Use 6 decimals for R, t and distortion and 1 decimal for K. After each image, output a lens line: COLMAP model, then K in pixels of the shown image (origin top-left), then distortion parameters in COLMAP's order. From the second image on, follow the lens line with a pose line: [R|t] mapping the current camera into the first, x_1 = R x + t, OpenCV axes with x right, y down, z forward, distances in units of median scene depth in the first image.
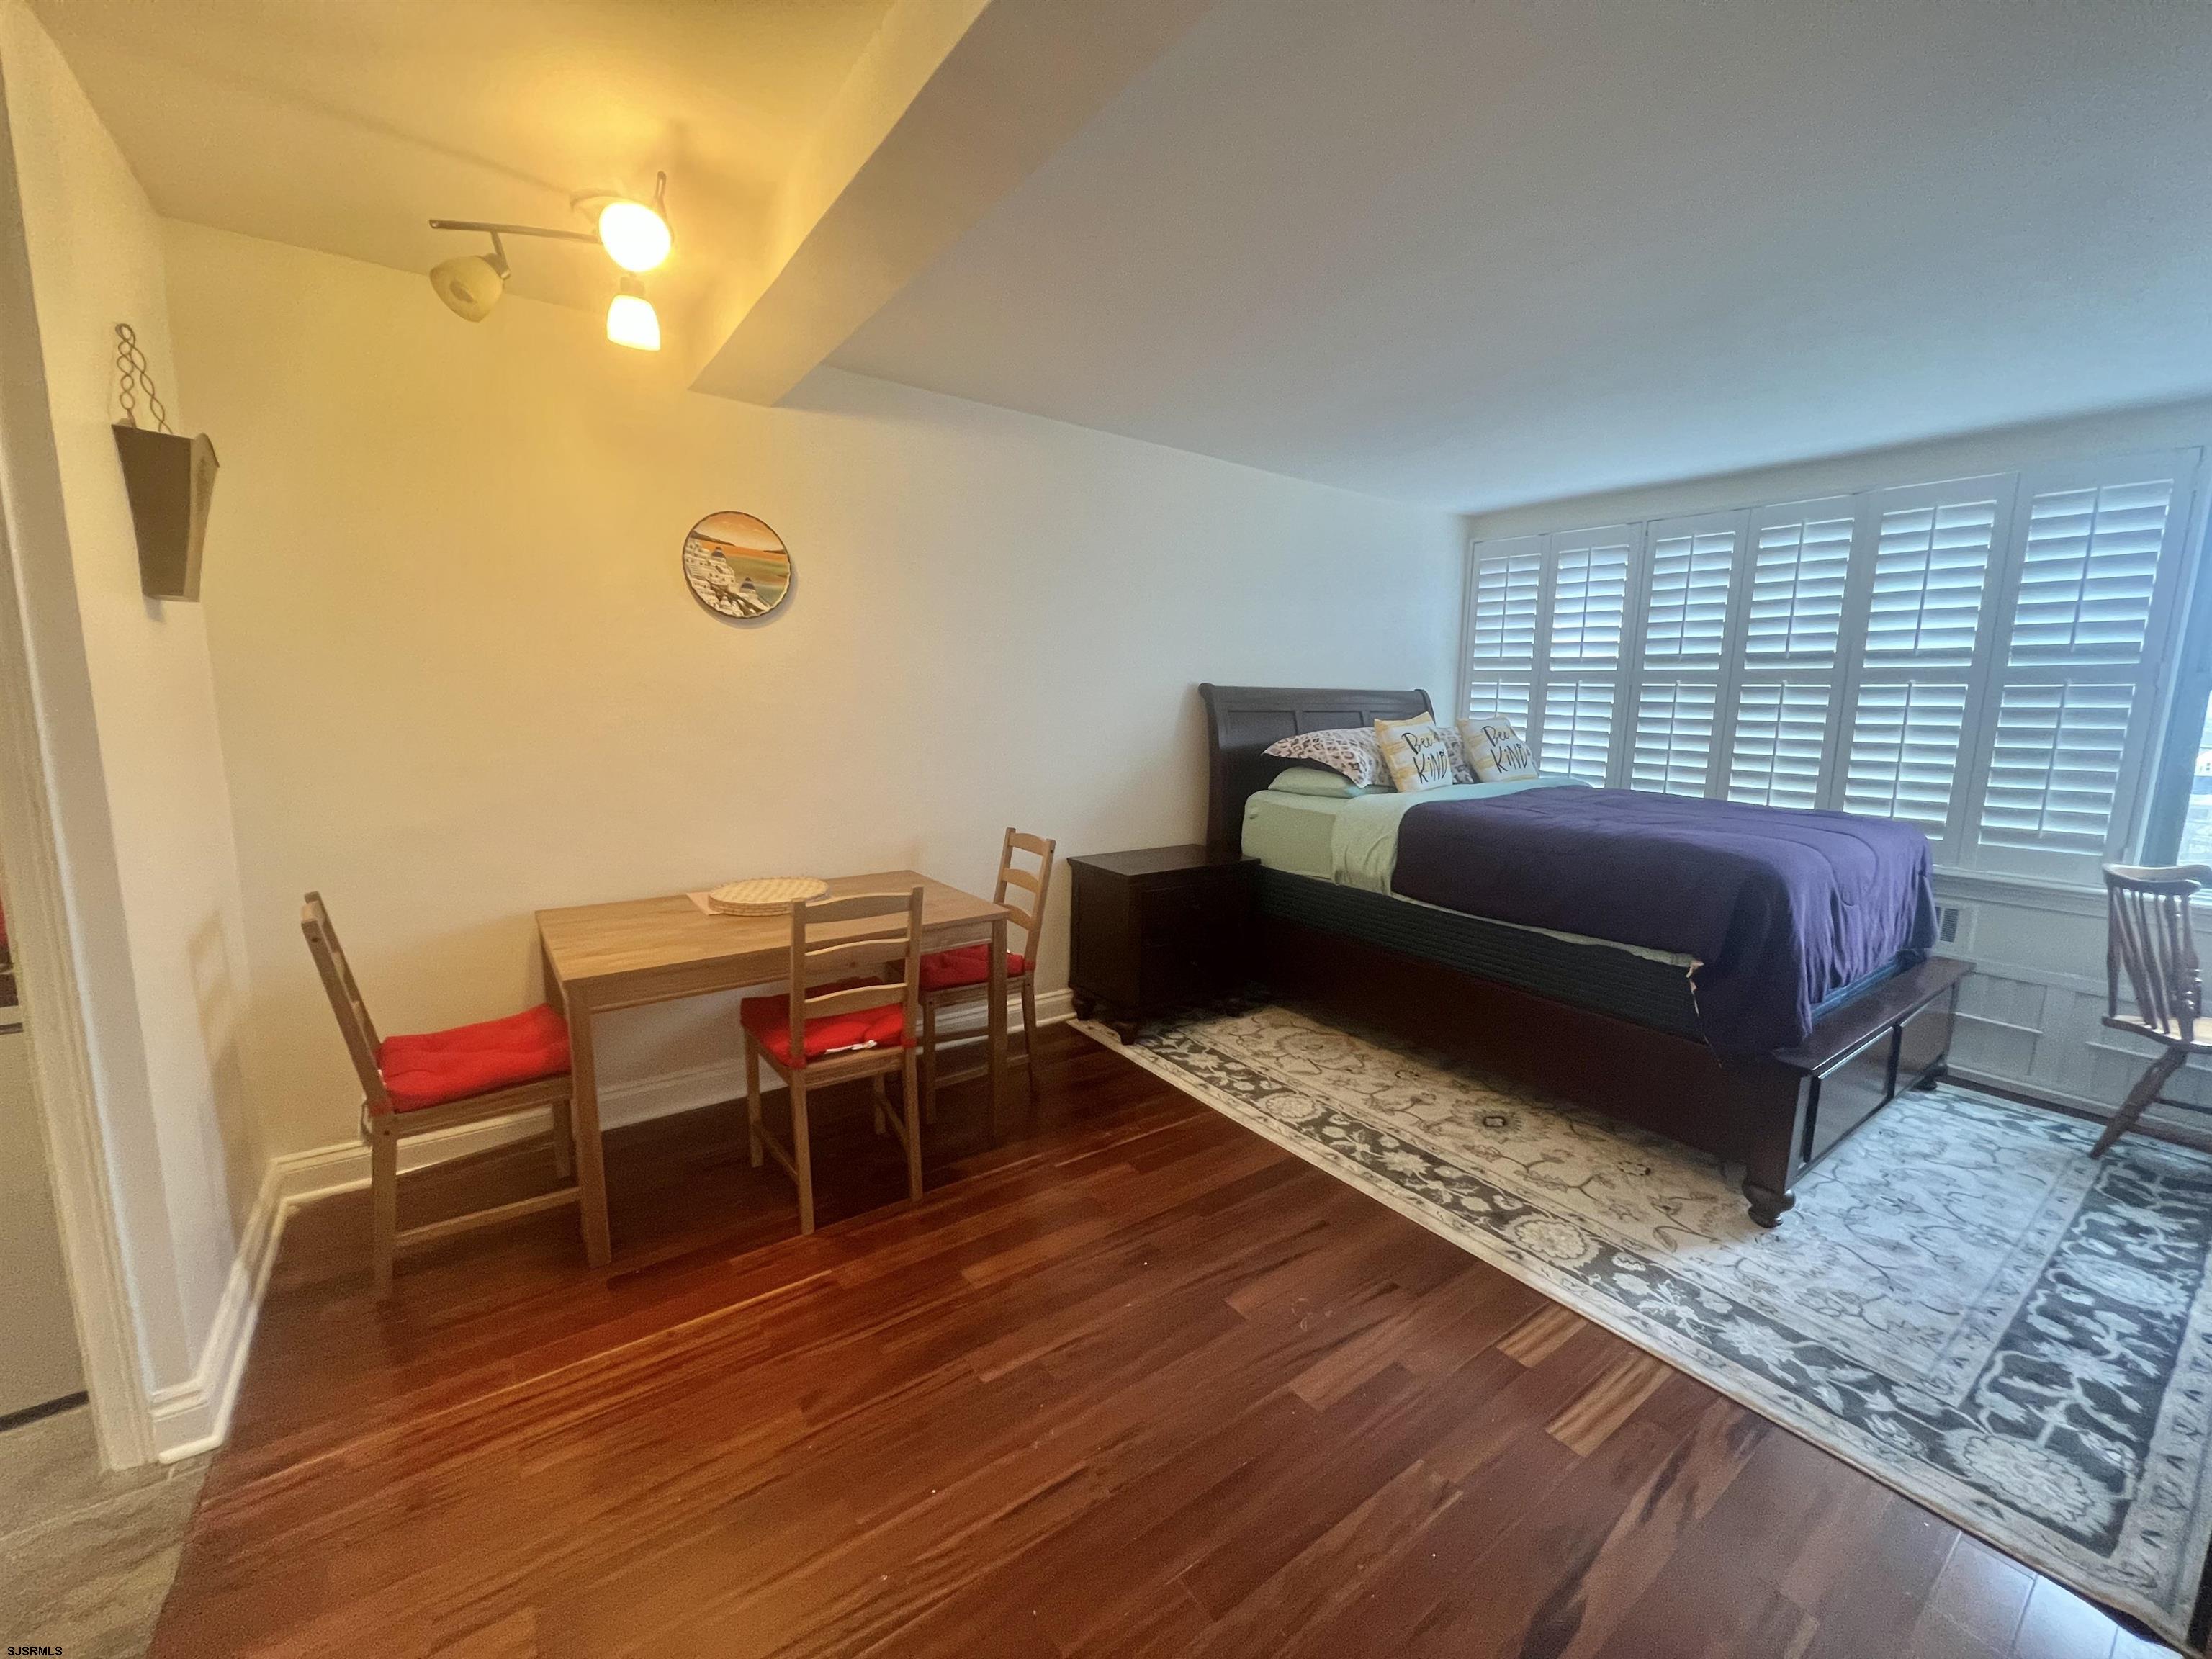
lens RADIAL K [[883.9, 0, 1106.3], [0, 883.9, 829.7], [0, 0, 1]] dist [-0.002022, 0.000676]
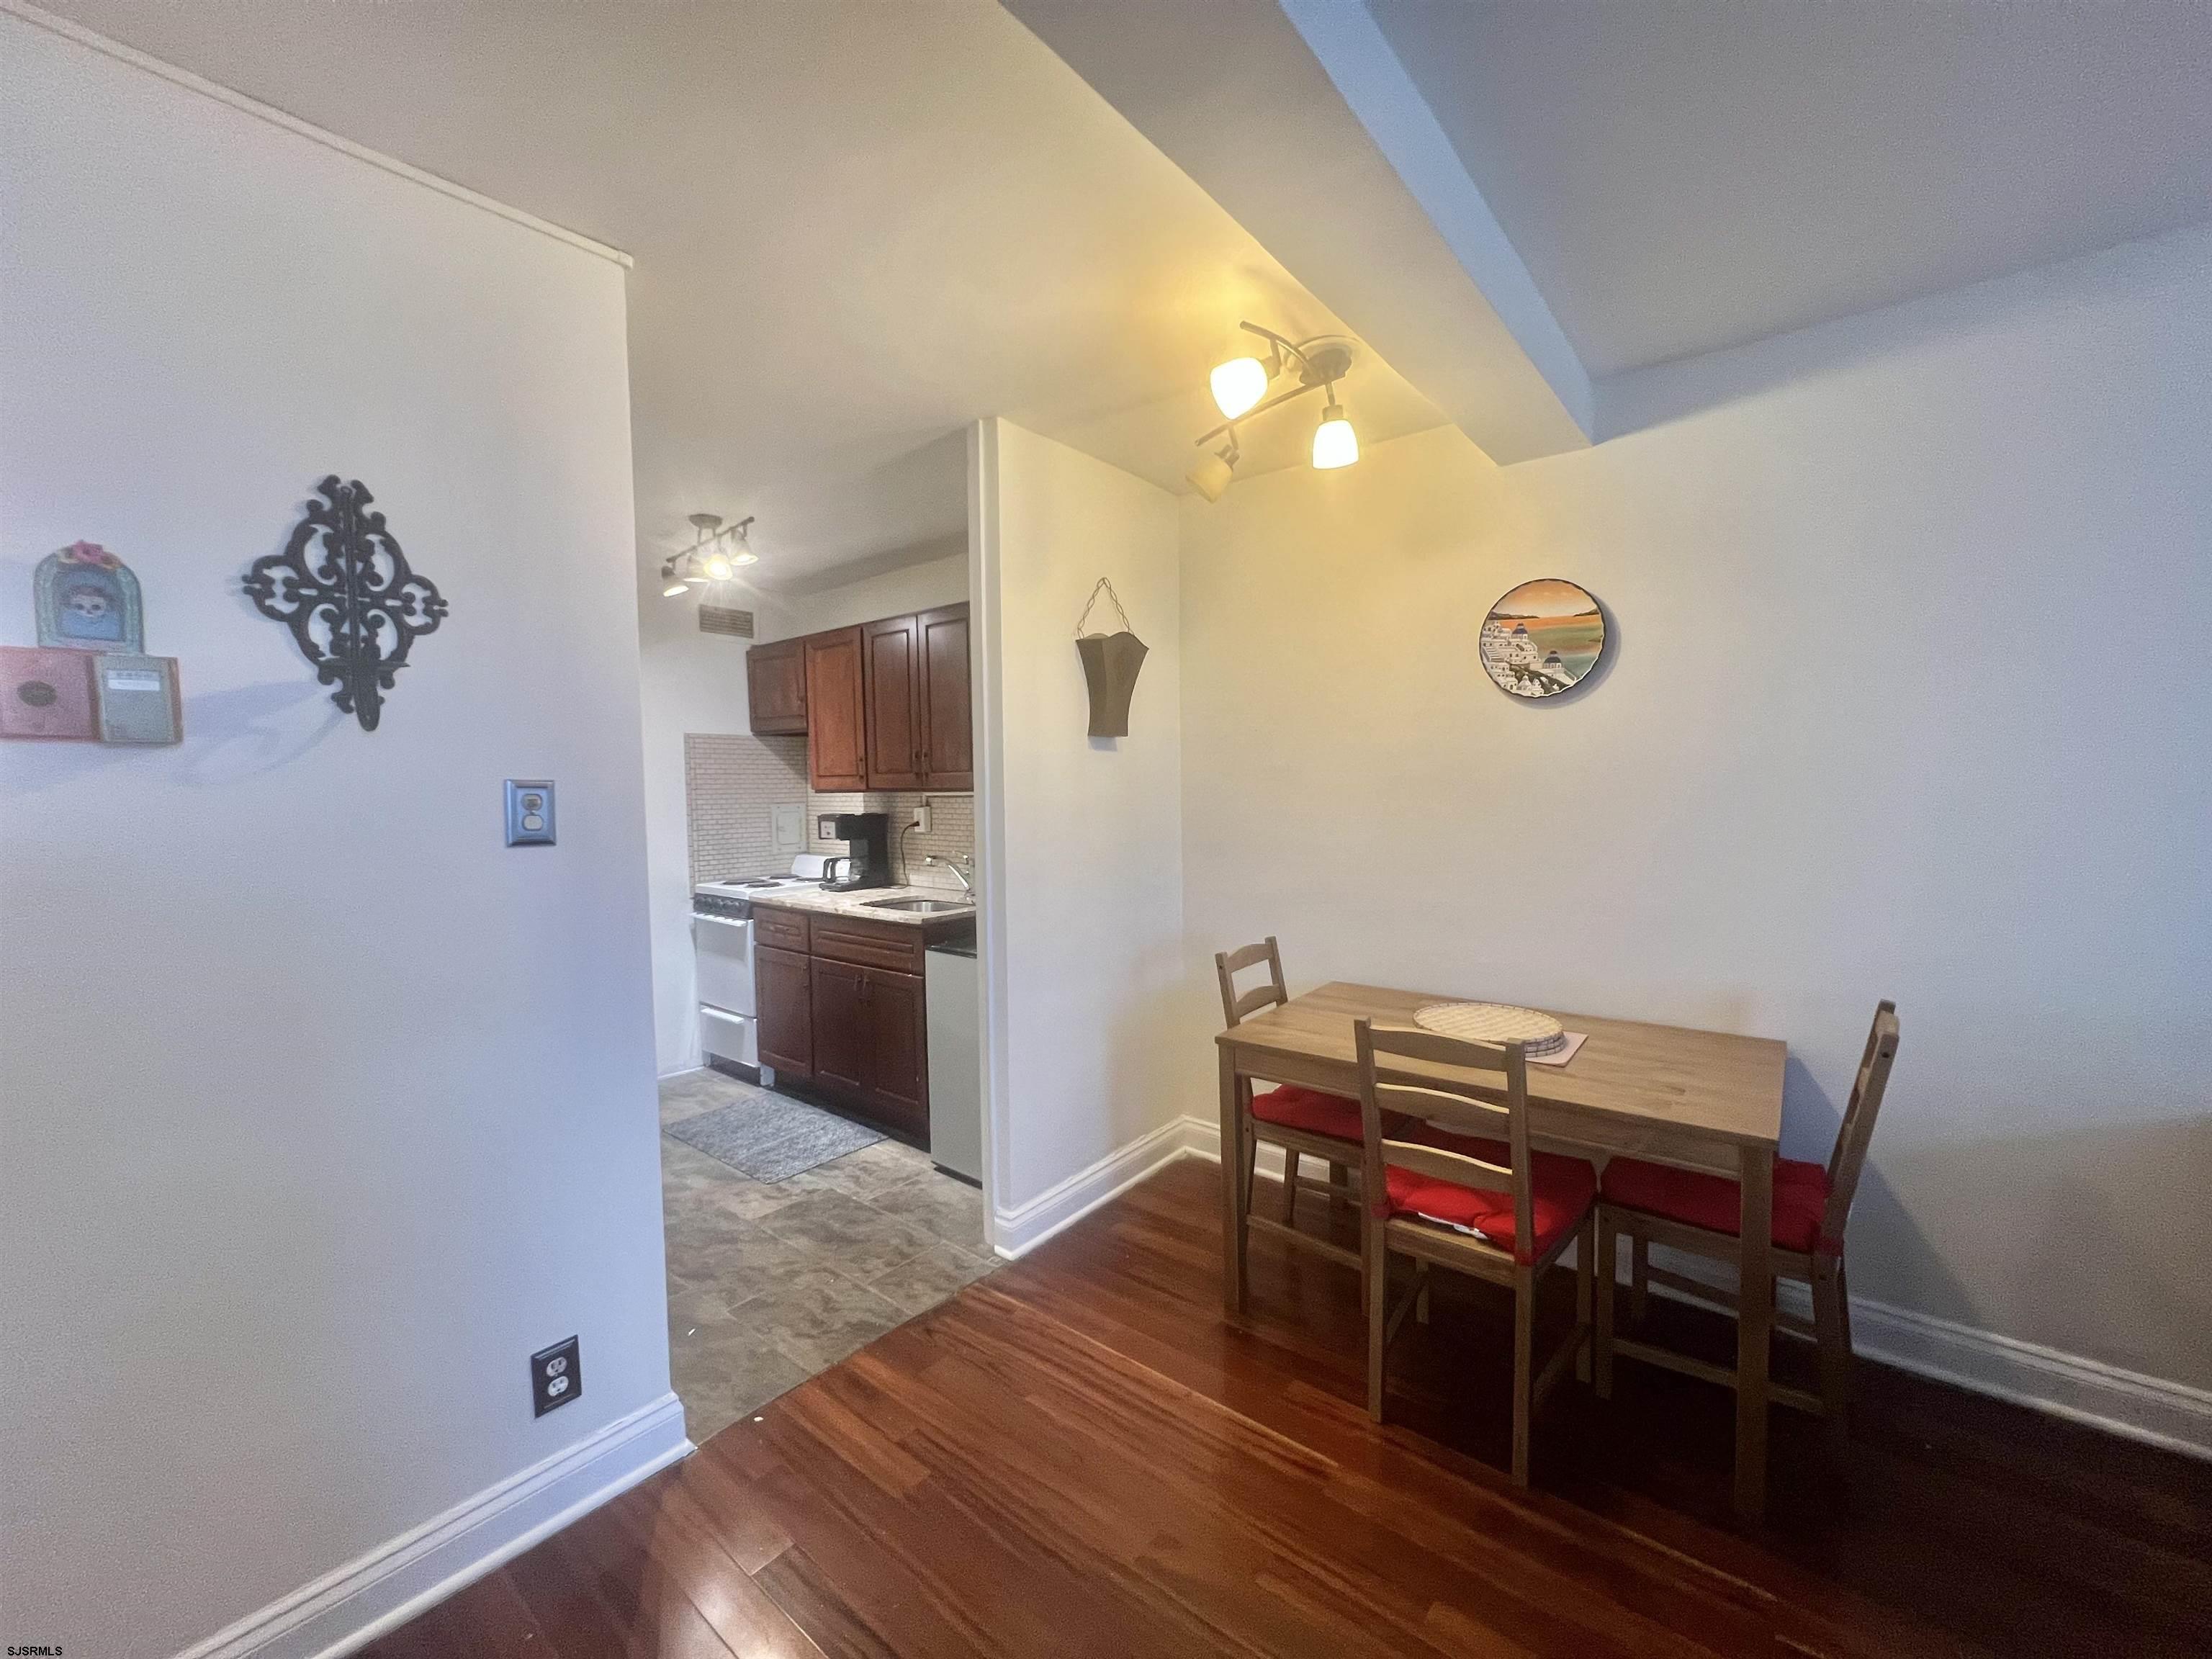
lens RADIAL K [[883.9, 0, 1106.4], [0, 883.9, 829.8], [0, 0, 1]] dist [-0.002022, 0.000676]
pose [[0.253684, 0.027132, -0.966906, 0.331239], [-0.124117, 0.992256, -0.004721, -0.053626], [0.959291, 0.121207, 0.255088, 0.388241]]
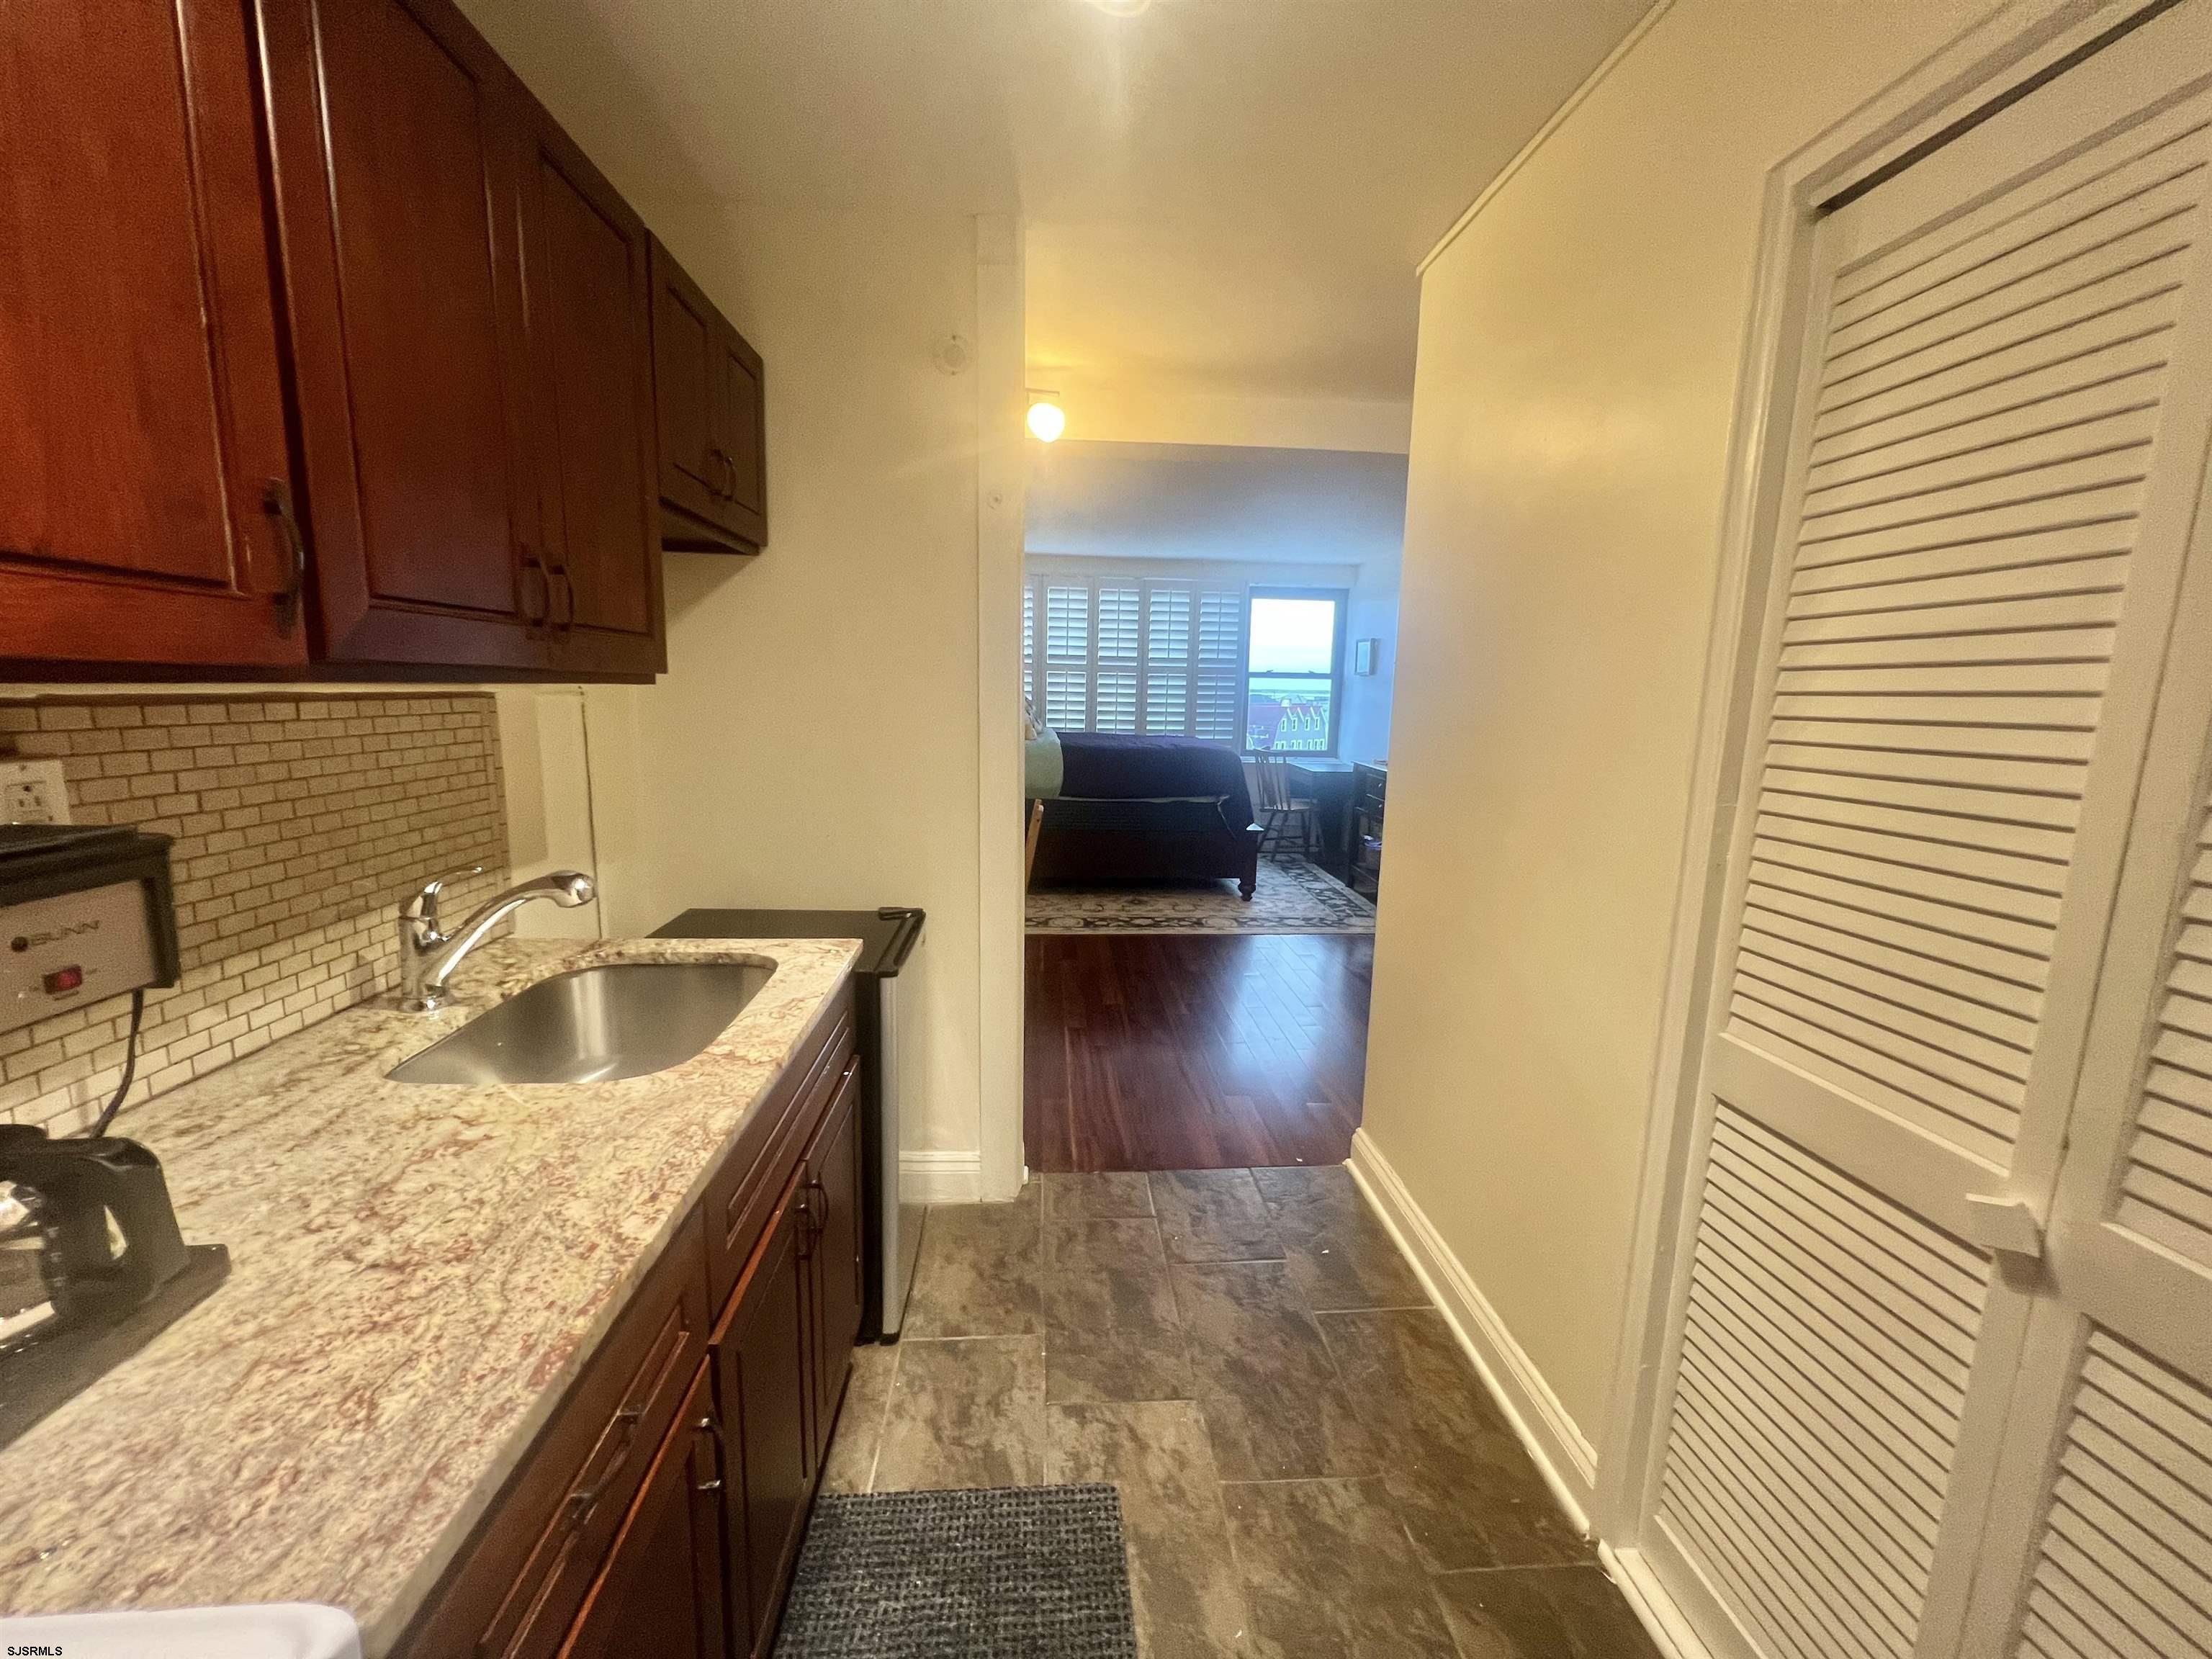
lens RADIAL K [[883.9, 0, 1109.1], [0, 883.9, 827.4], [0, 0, 1]] dist [-0.002022, 0.000676]
pose [[0.526429, -0.141140, 0.838423, -1.264932], [0.114812, 0.988893, 0.094382, -0.023021], [-0.842432, 0.046576, 0.536786, 0.002666]]
